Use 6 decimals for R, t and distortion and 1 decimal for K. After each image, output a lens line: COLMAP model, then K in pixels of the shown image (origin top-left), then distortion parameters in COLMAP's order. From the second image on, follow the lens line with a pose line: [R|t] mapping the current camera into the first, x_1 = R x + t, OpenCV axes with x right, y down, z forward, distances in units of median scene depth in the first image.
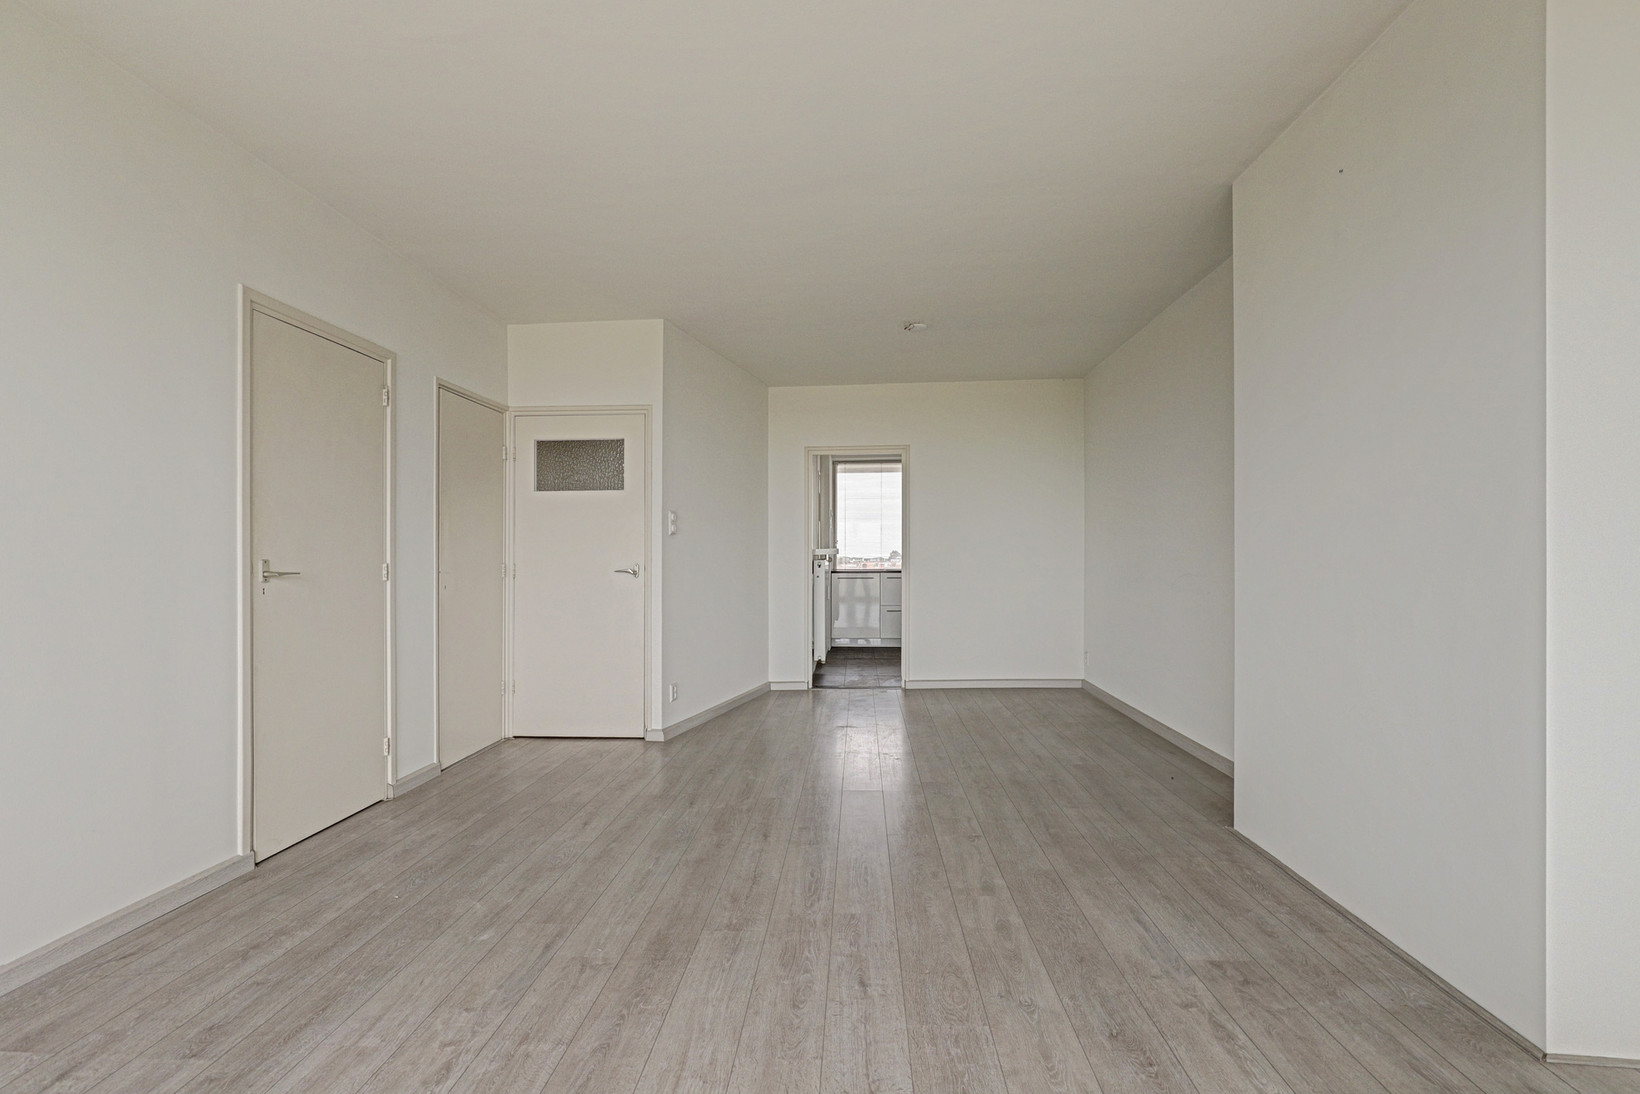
lens RADIAL K [[765.9, 0, 821.6], [0, 765.9, 558.8], [0, 0, 1]] dist [-0.018363, 0.007367]
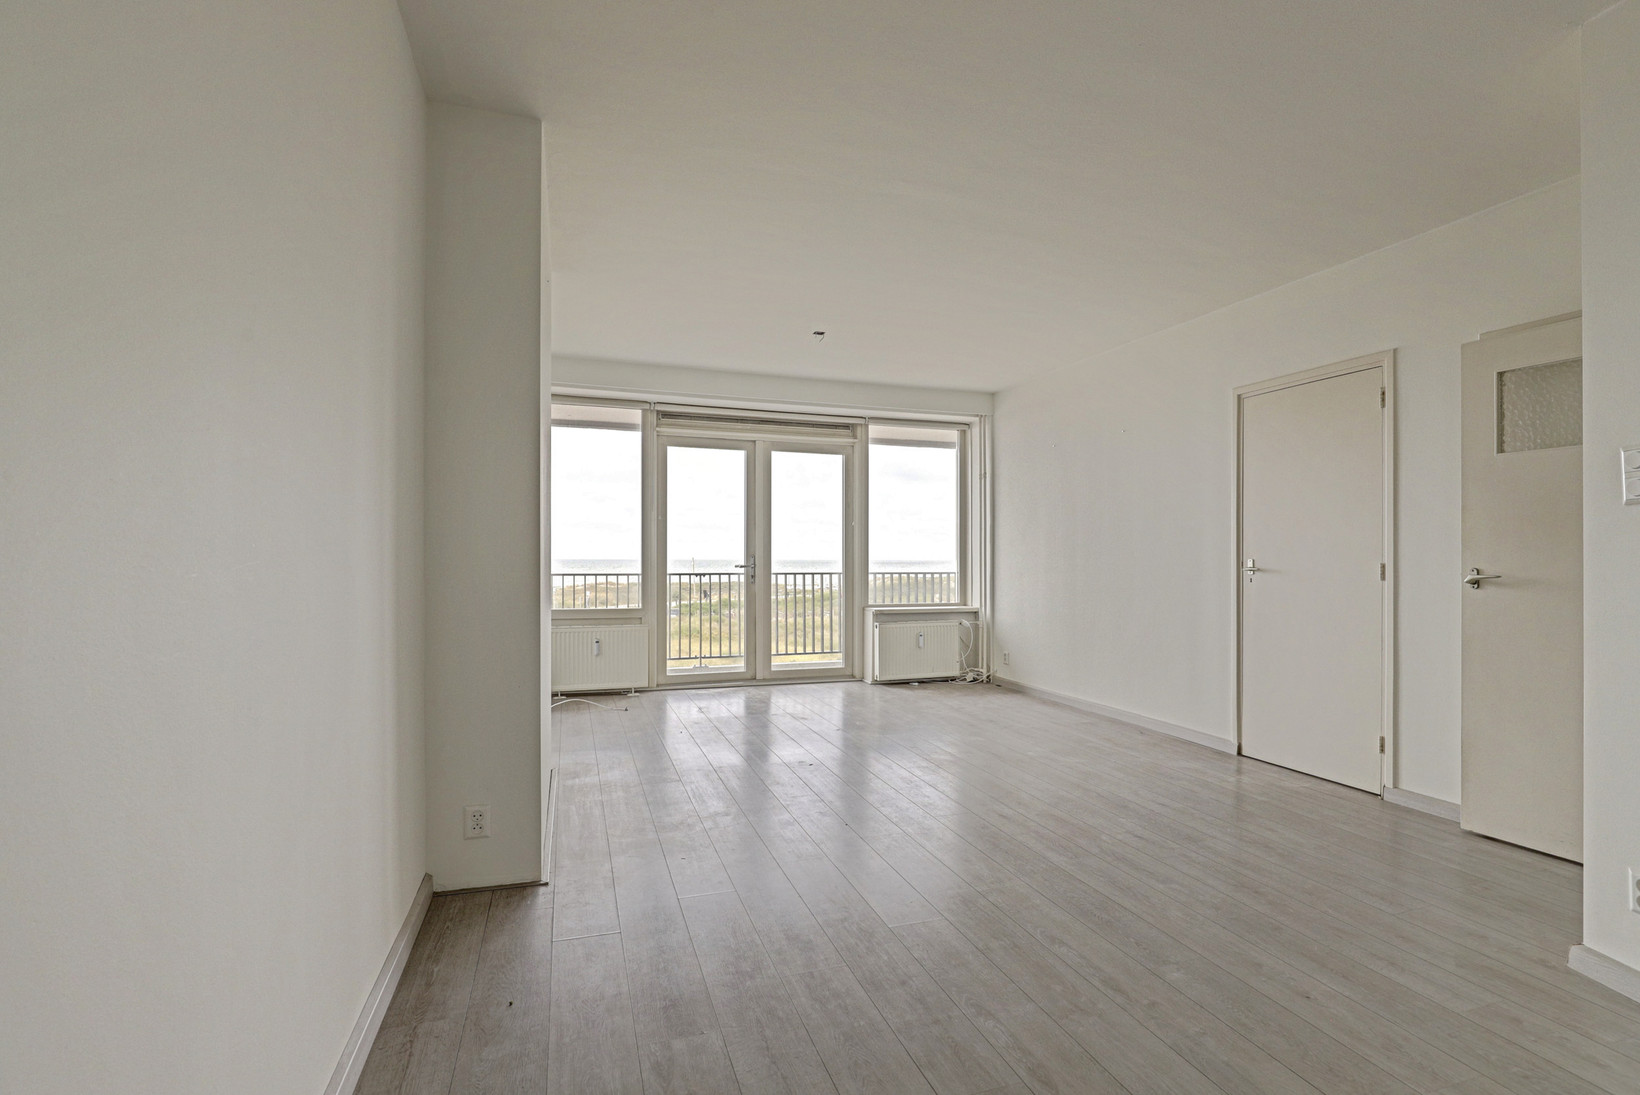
lens RADIAL K [[765.9, 0, 821.6], [0, 765.9, 559.3], [0, 0, 1]] dist [-0.018363, 0.007367]
pose [[-0.931340, 0.006151, -0.364098, 0.590659], [0.004170, 0.999972, 0.006226, -0.011327], [0.364126, 0.004280, -0.931340, 2.020303]]
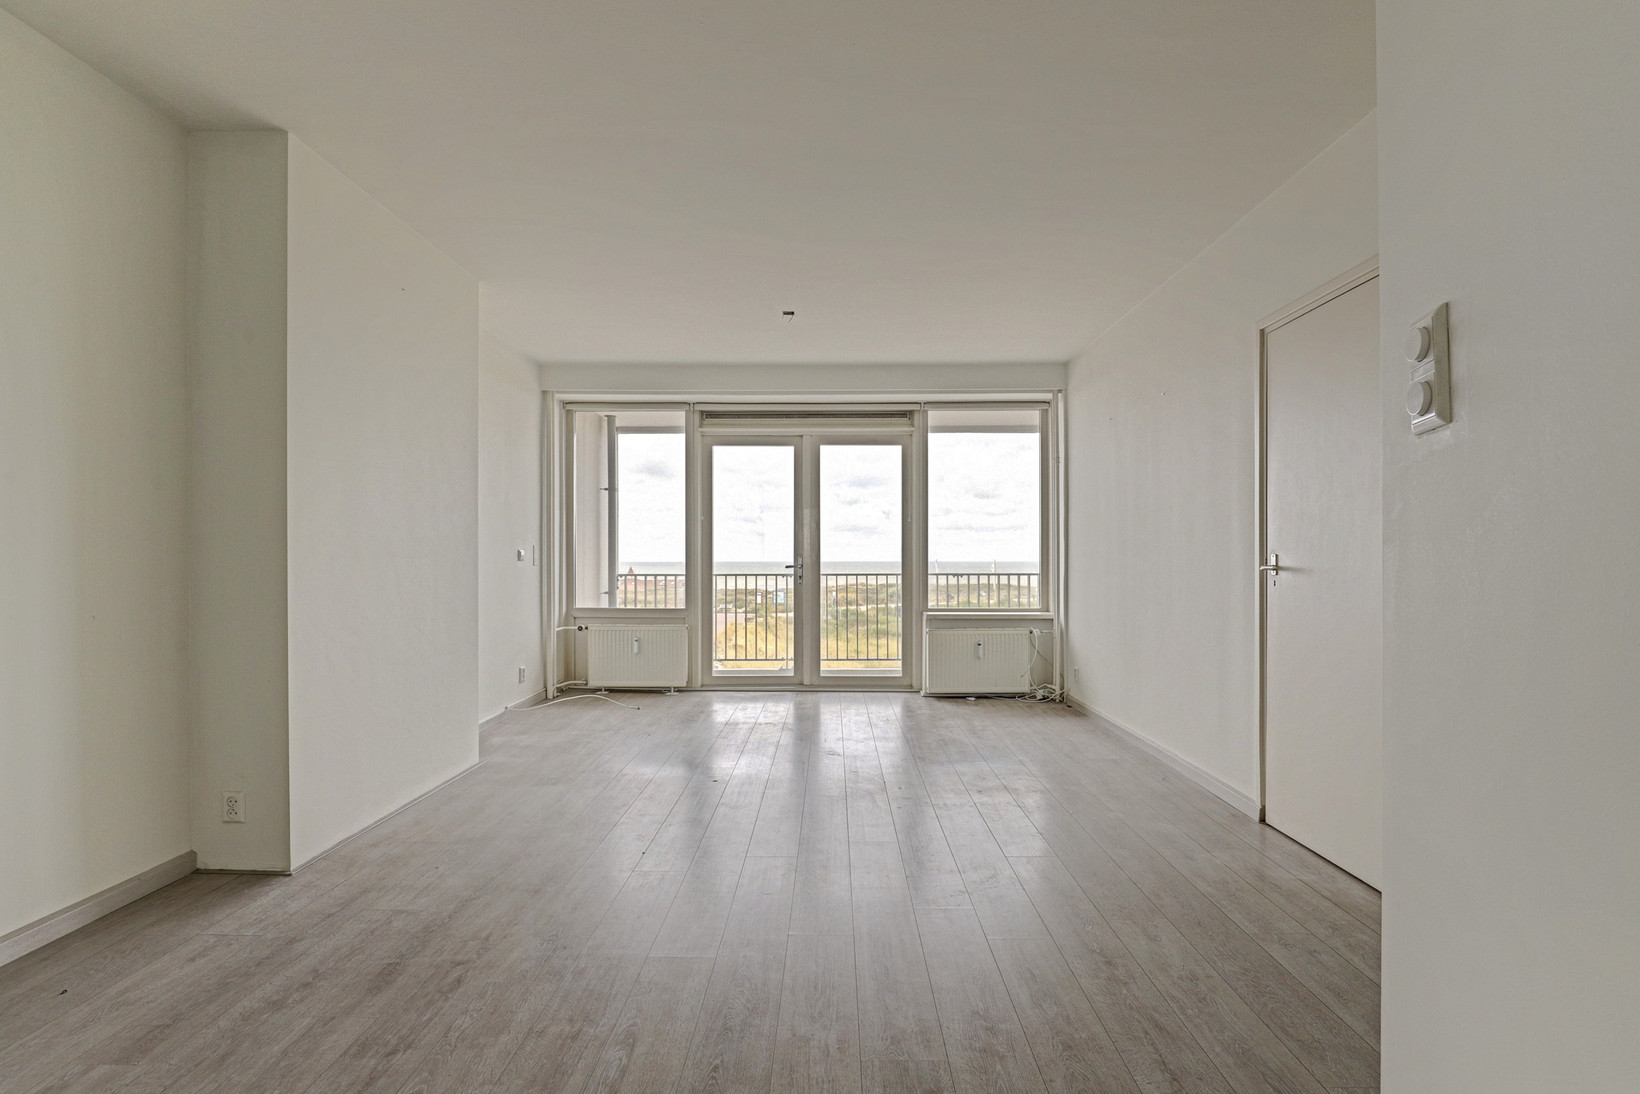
lens RADIAL K [[759.3, 0, 817.5], [0, 759.3, 557.6], [0, 0, 1]] dist [-0.022513, 0.006835]
pose [[-0.999526, 0.010117, -0.029092, -0.045209], [0.010150, 0.999948, -0.000960, 0.000703], [0.029081, -0.001254, -0.999576, 1.988573]]
